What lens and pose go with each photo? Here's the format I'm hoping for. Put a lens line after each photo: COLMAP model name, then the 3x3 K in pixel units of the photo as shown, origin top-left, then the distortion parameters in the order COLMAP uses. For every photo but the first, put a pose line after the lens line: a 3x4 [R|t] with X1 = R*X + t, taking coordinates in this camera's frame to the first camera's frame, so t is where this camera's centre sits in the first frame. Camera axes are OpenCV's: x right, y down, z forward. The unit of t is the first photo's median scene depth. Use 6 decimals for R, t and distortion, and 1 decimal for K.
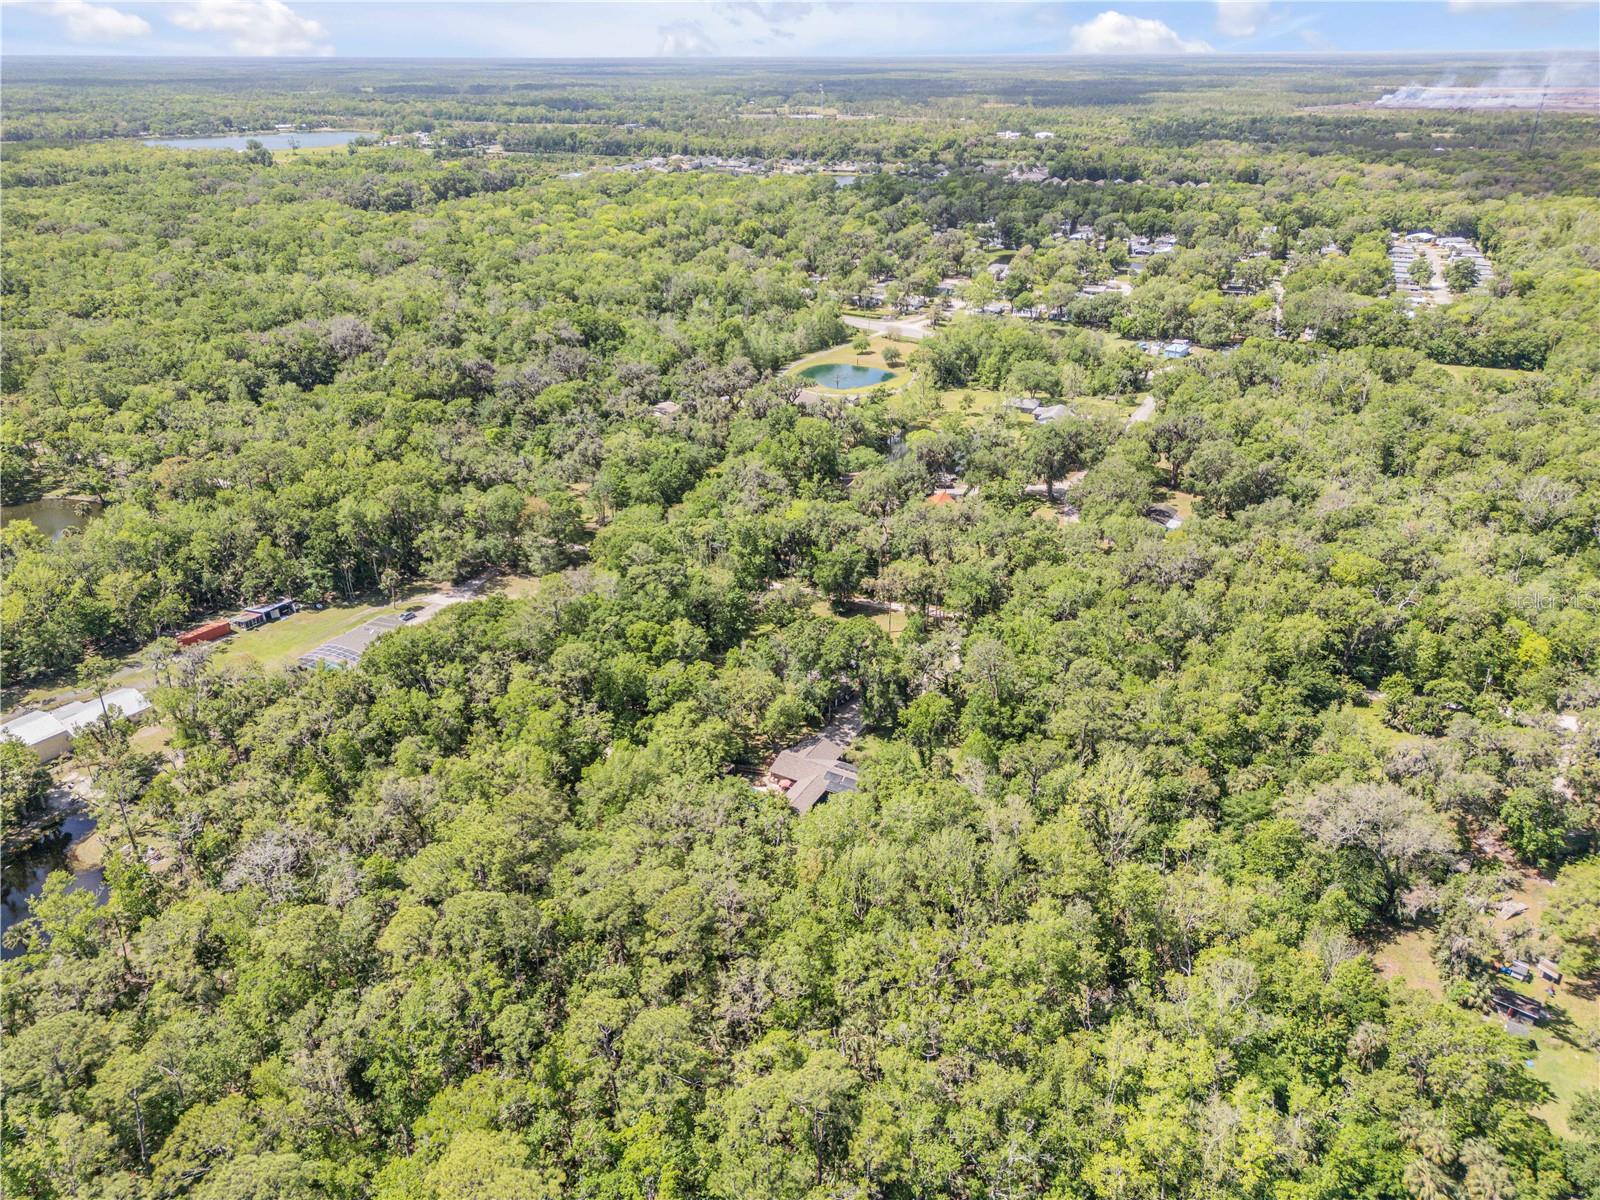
lens RADIAL K [[1132.0, 0, 795.1], [0, 1132.0, 607.9], [0, 0, 1]] dist [0.030934, -0.031561]
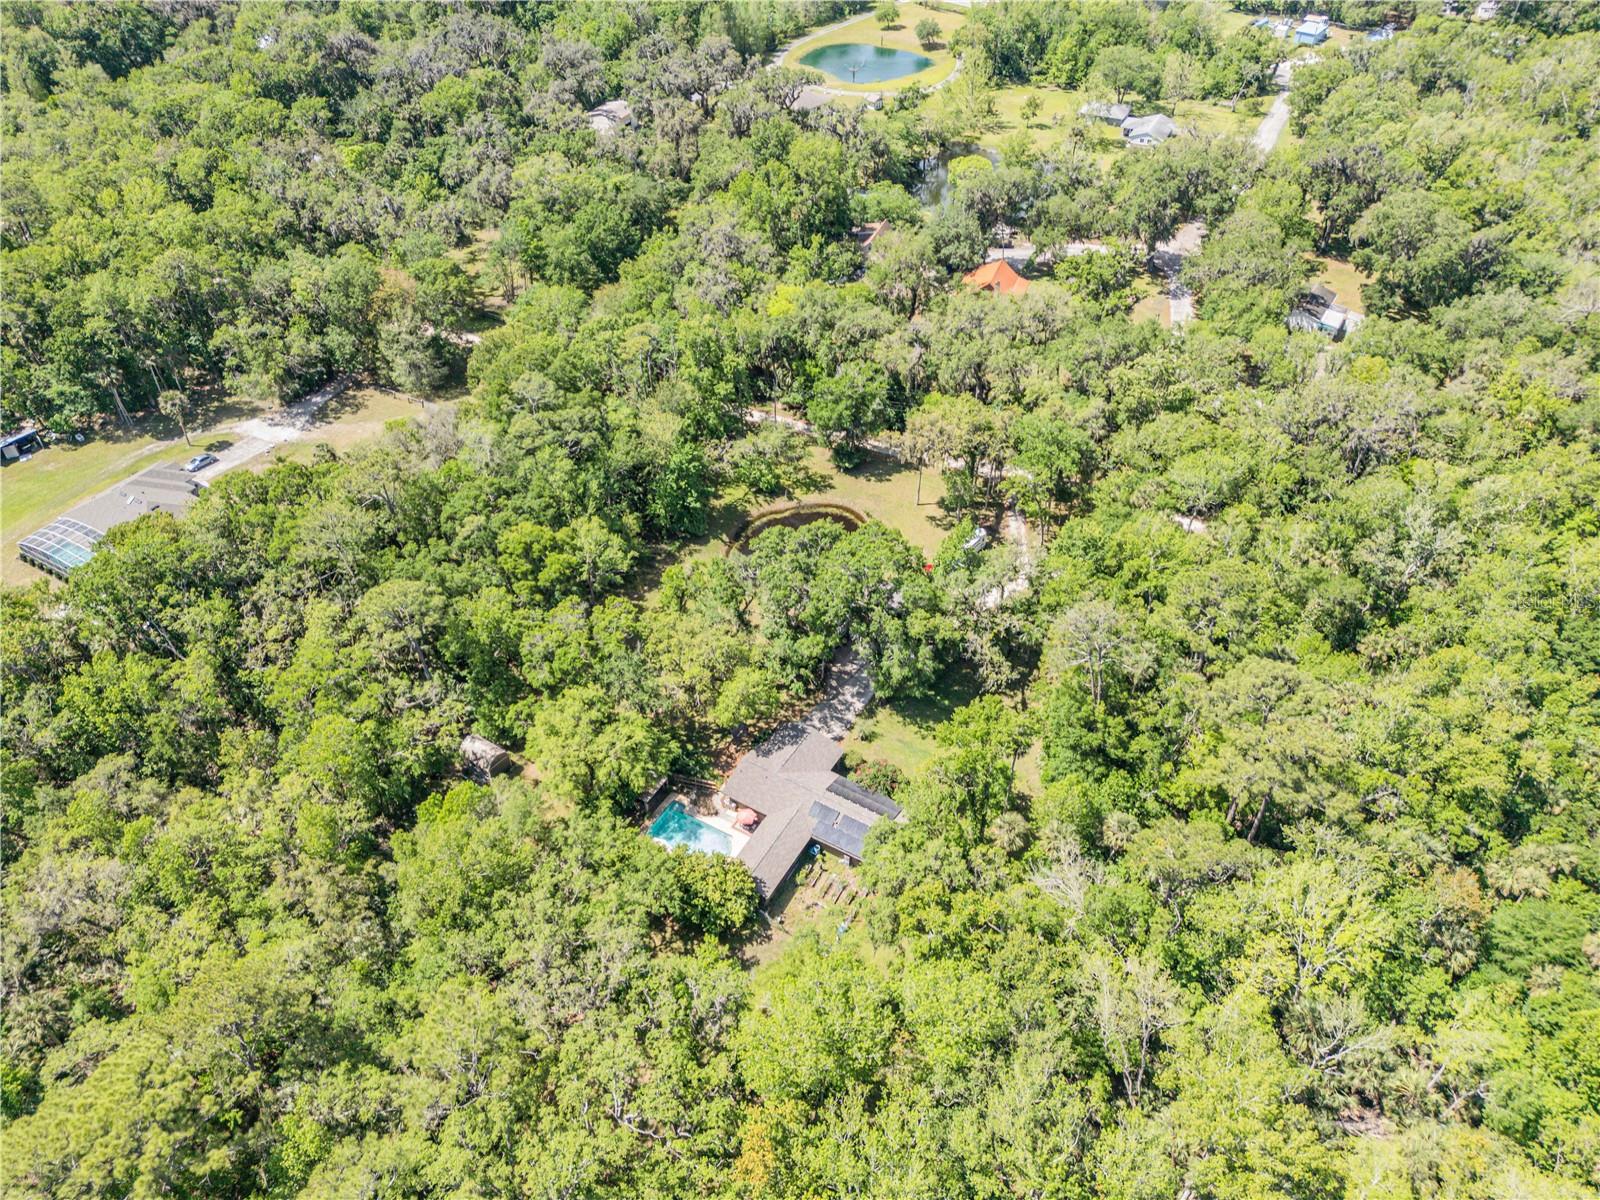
lens RADIAL K [[1132.0, 0, 801.8], [0, 1132.0, 599.7], [0, 0, 1]] dist [0.030934, -0.031561]
pose [[0.999858, 0.016869, 0.000615, 0.012903], [-0.016473, 0.967156, 0.253650, -0.080126], [0.003684, -0.253623, 0.967296, 0.289577]]
